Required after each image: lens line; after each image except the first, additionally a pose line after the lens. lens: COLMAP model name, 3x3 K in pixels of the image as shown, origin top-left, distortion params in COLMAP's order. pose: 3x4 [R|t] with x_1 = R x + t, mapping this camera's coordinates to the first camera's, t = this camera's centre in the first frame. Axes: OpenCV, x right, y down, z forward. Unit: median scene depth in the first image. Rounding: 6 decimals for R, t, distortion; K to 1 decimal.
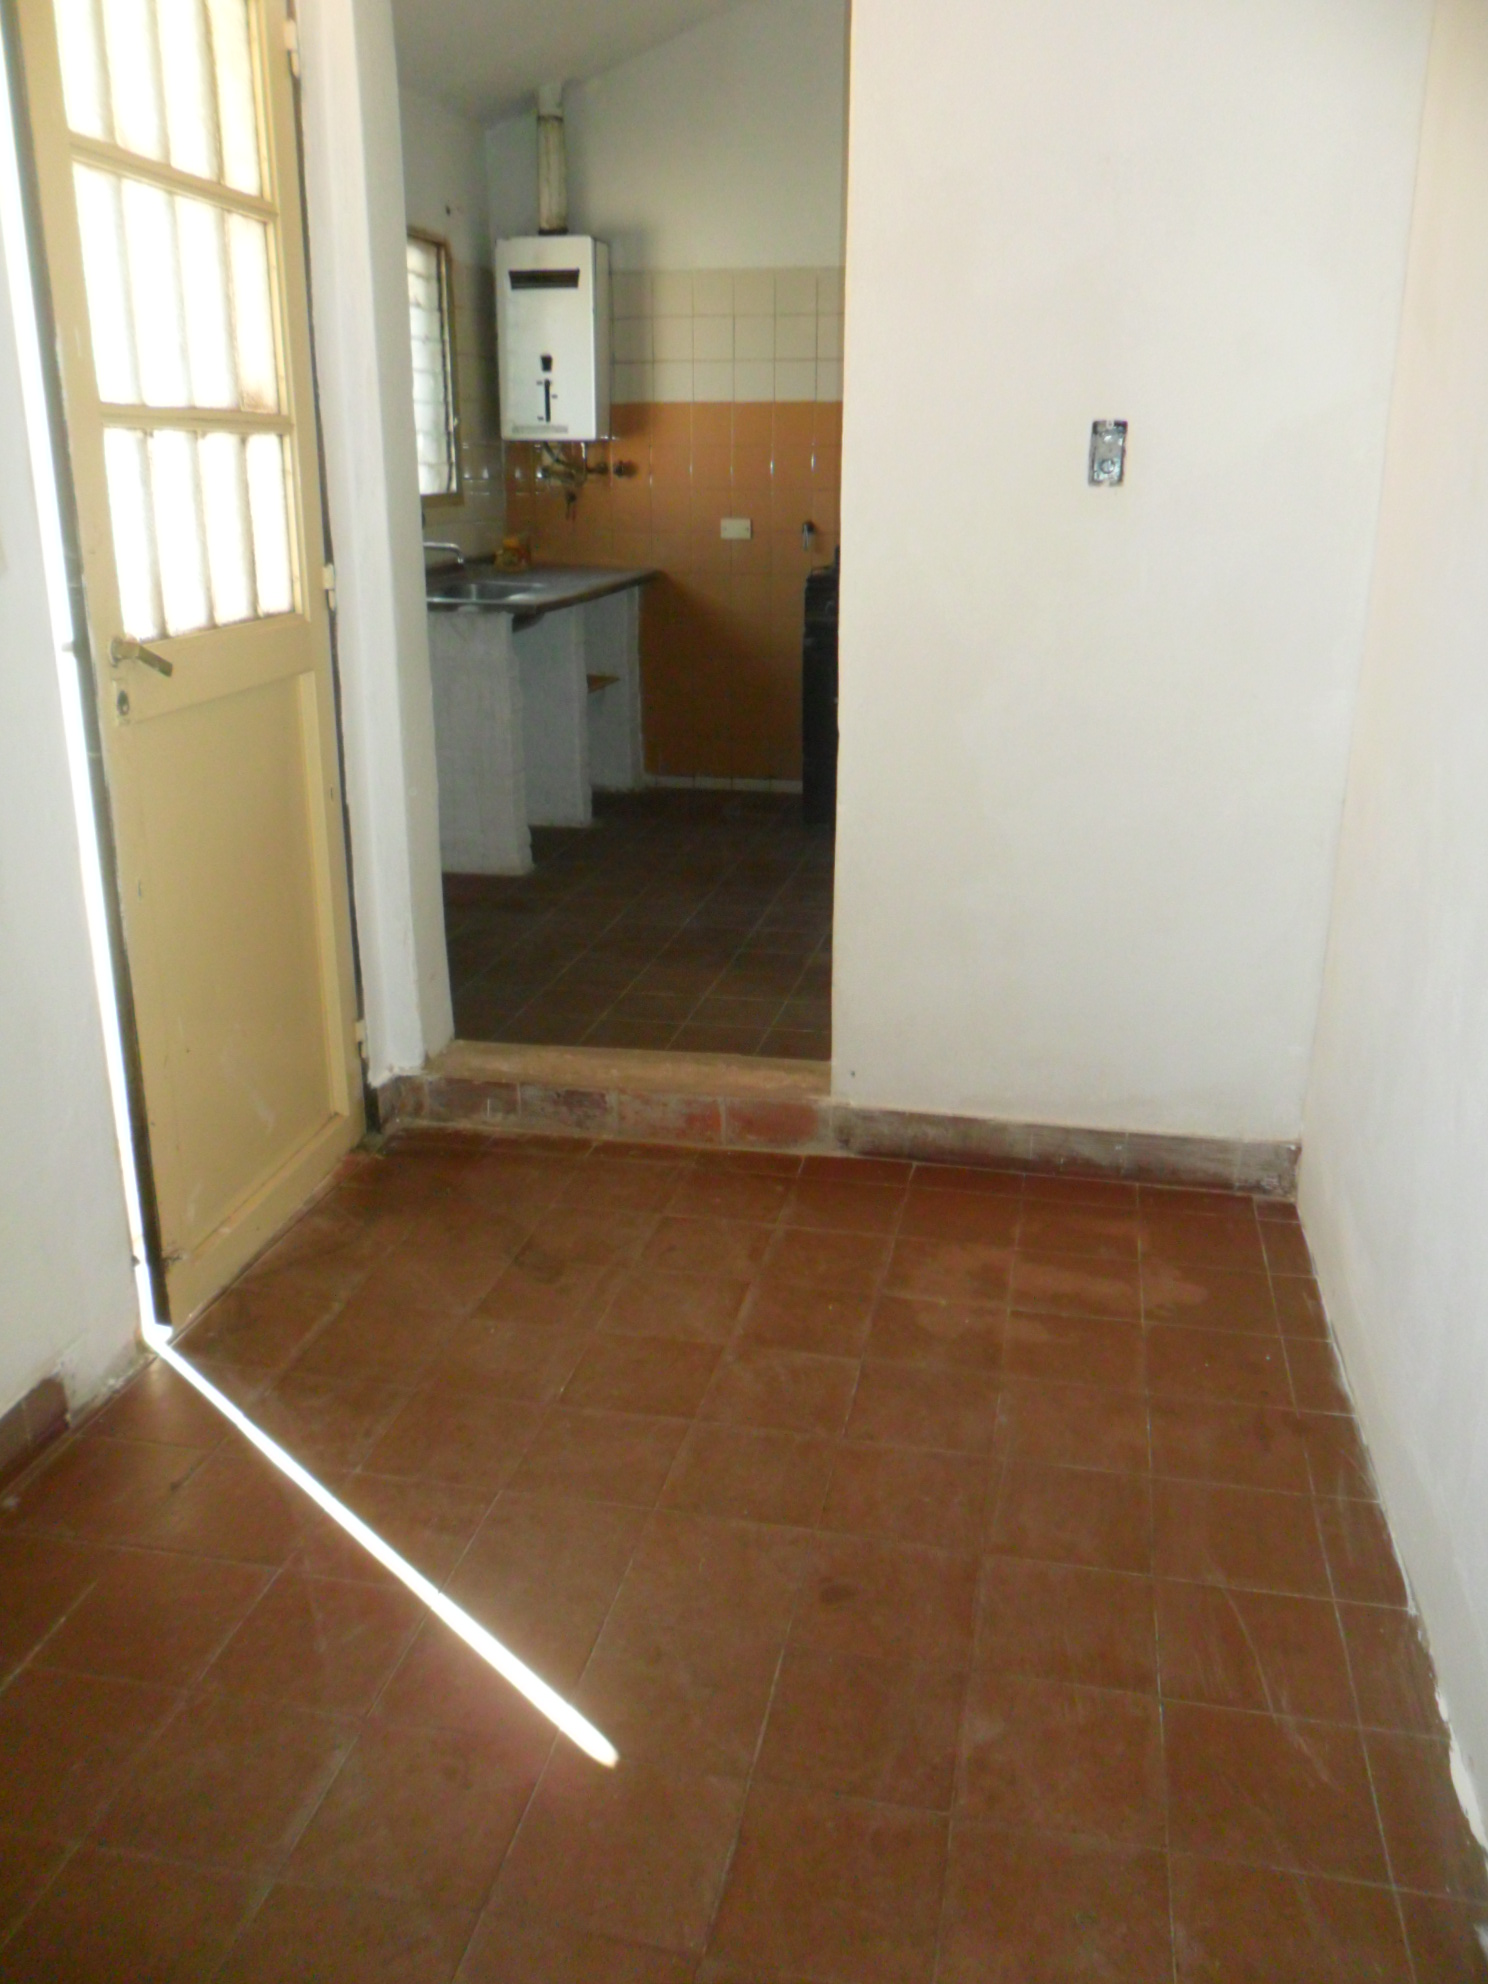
lens RADIAL K [[1605.8, 0, 746.6], [0, 1605.8, 986.2], [0, 0, 1]] dist [0.000813, -0.000685]
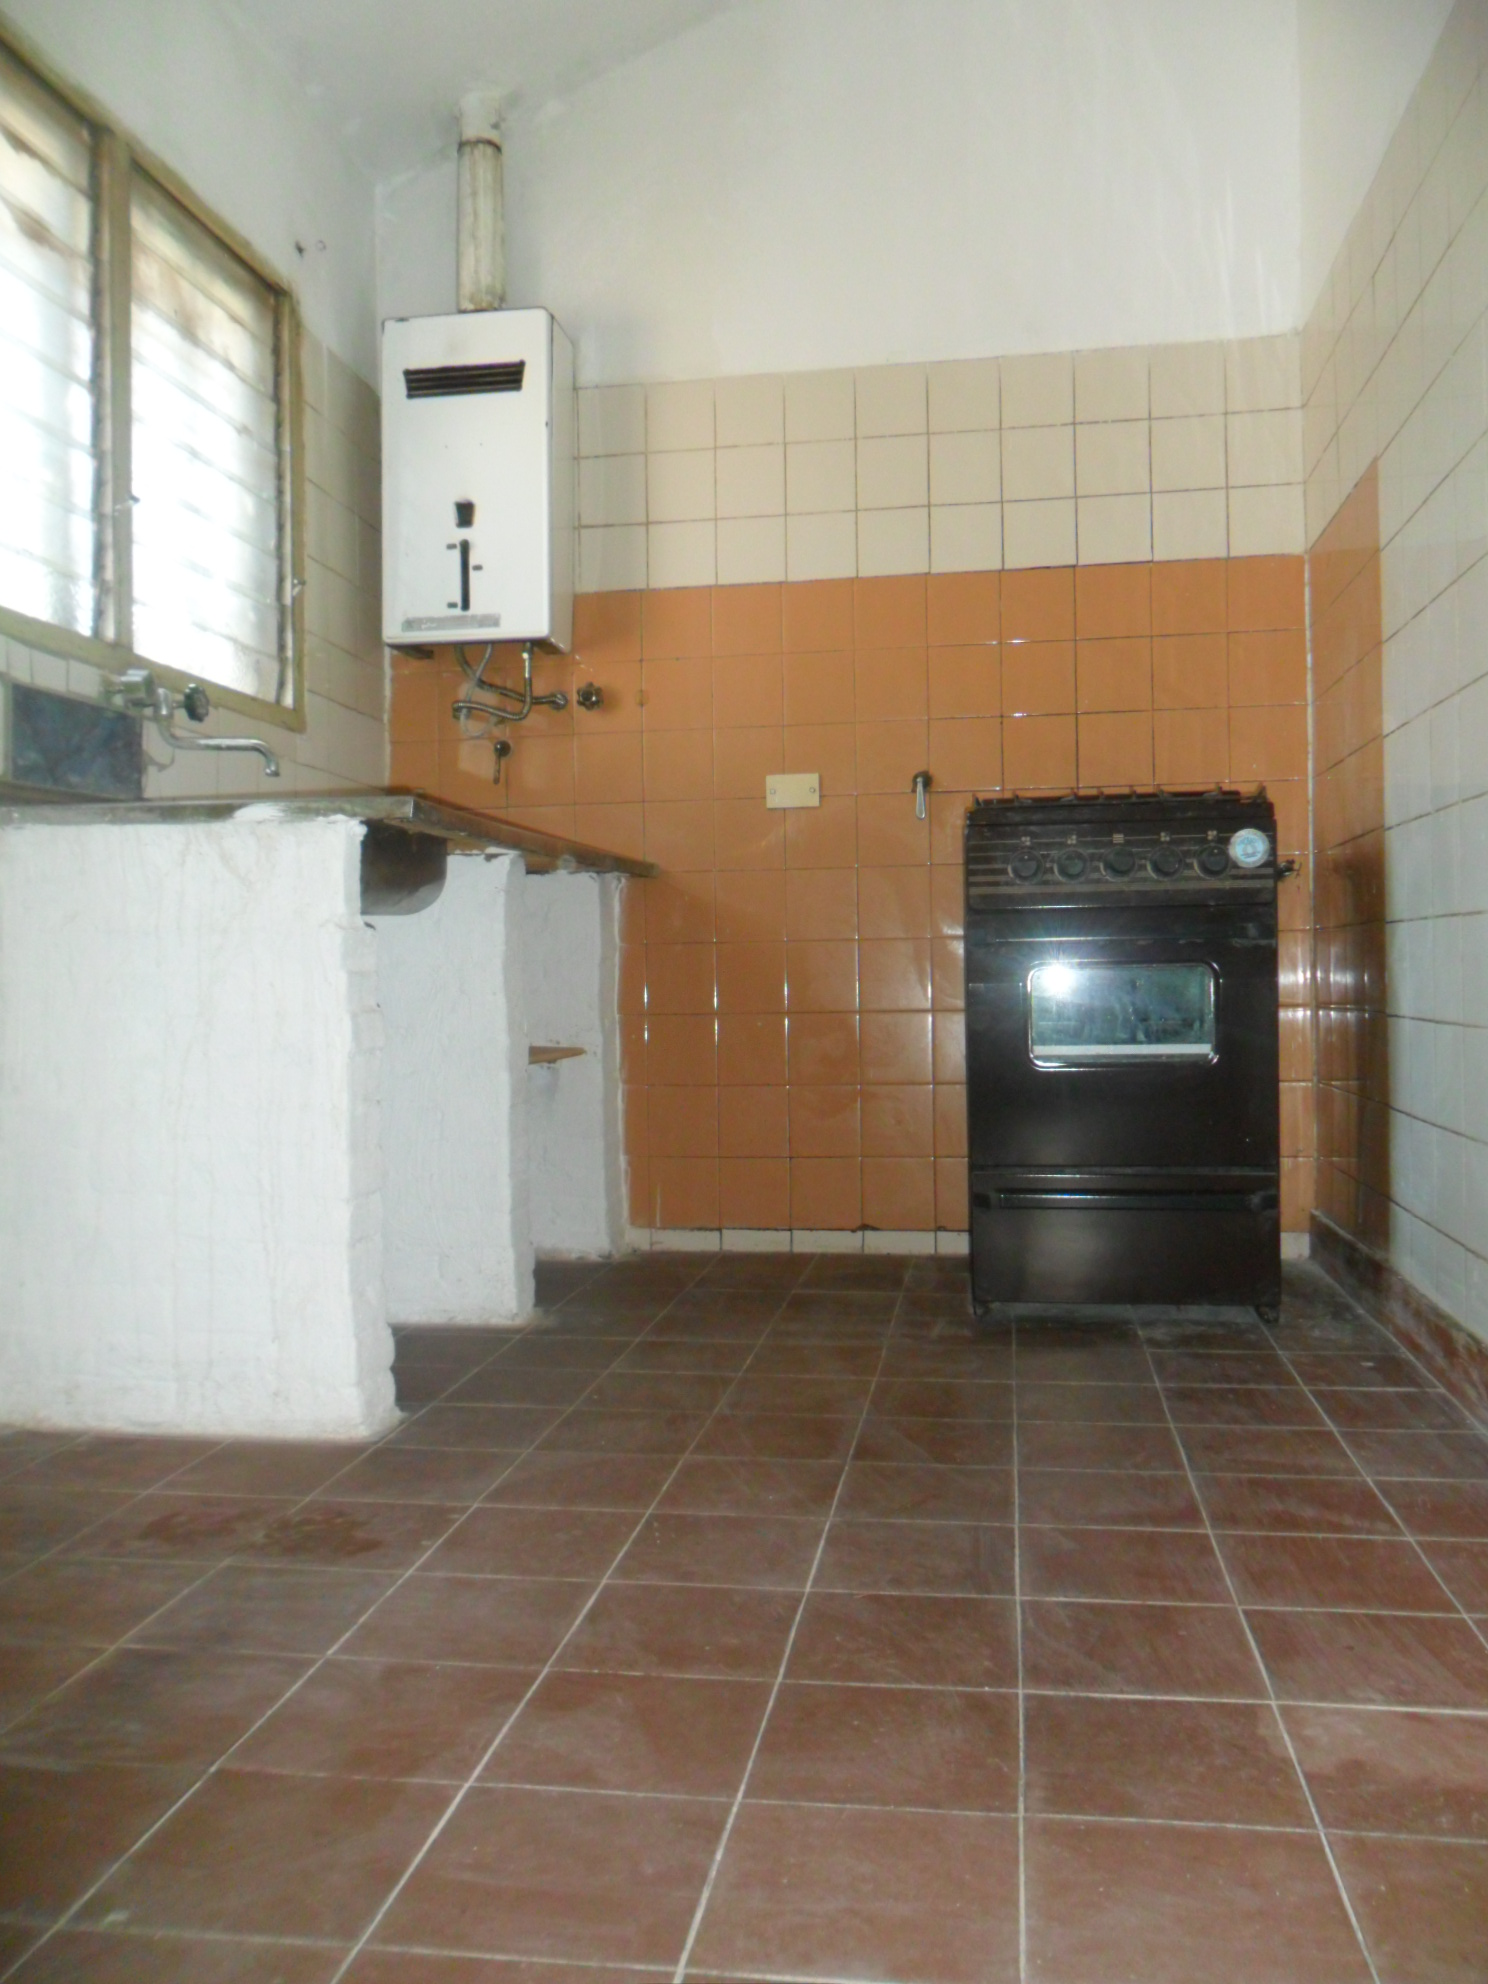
lens RADIAL K [[1605.8, 0, 738.1], [0, 1605.8, 983.1], [0, 0, 1]] dist [0.000813, -0.000685]
pose [[0.999077, -0.014870, 0.040300, -0.052045], [0.026799, 0.948969, -0.314229, -0.043212], [-0.033571, 0.315019, 0.948491, 0.502453]]
